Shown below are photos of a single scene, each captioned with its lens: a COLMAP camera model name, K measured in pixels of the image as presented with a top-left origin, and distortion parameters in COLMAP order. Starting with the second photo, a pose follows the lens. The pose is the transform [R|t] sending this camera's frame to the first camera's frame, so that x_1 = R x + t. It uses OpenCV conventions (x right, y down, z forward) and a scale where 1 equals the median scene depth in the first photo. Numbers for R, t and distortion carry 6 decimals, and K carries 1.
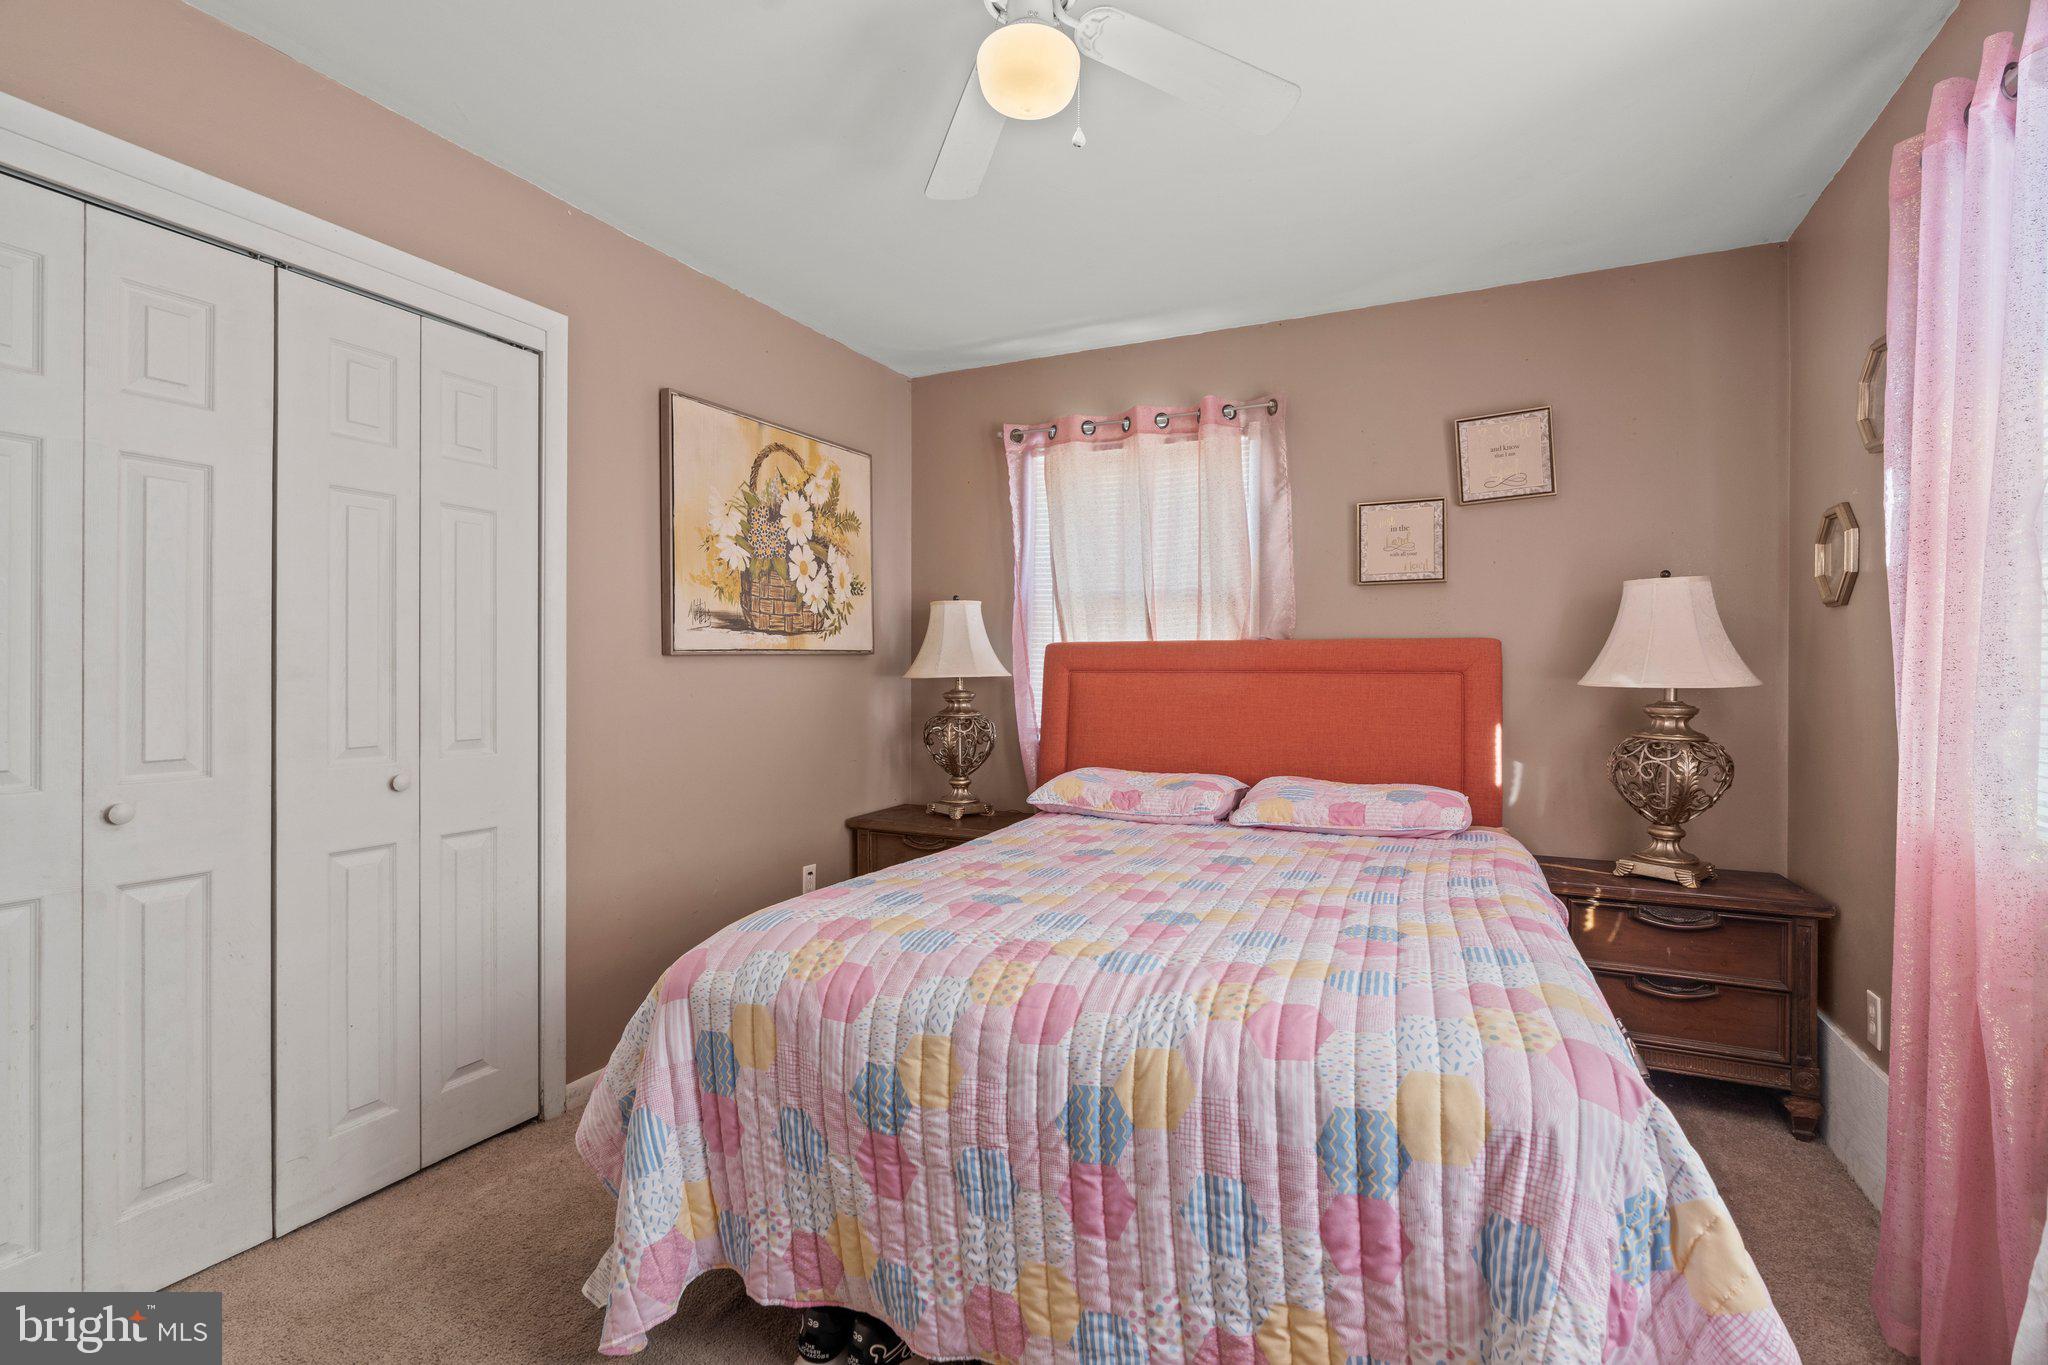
lens RADIAL K [[926.7, 0, 1016.0], [0, 926.7, 681.3], [0, 0, 1]] dist [-0.005596, 0.000003]
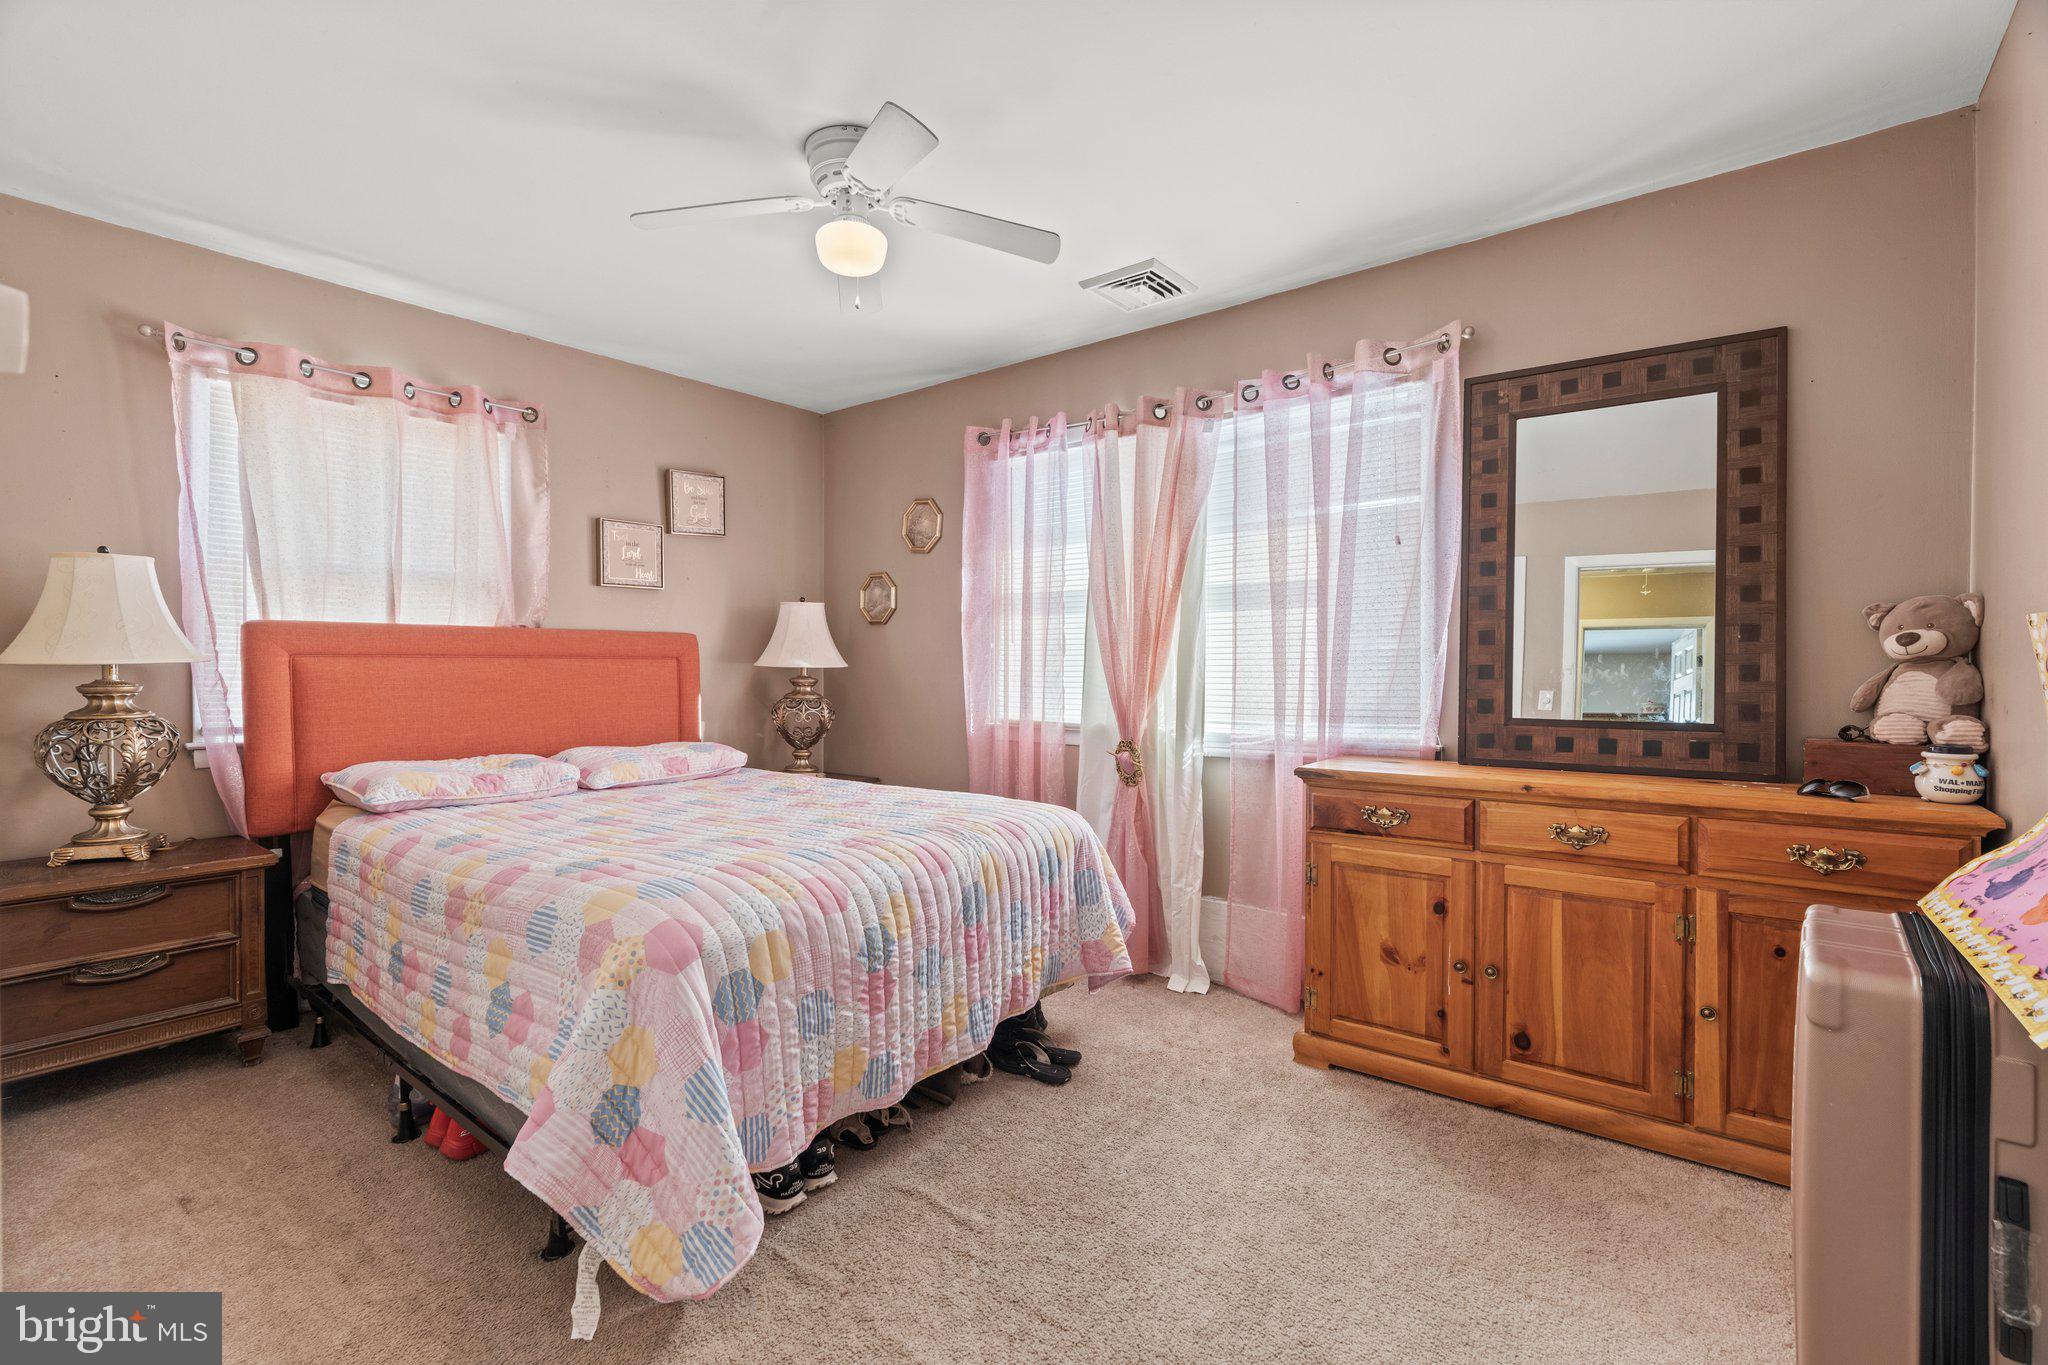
lens RADIAL K [[926.7, 0, 1018.5], [0, 926.7, 672.8], [0, 0, 1]] dist [-0.005596, 0.000003]
pose [[0.222818, -0.015269, 0.974740, -0.806211], [0.003776, 0.999883, 0.014799, -0.006402], [-0.974853, 0.000383, 0.222850, 0.233652]]
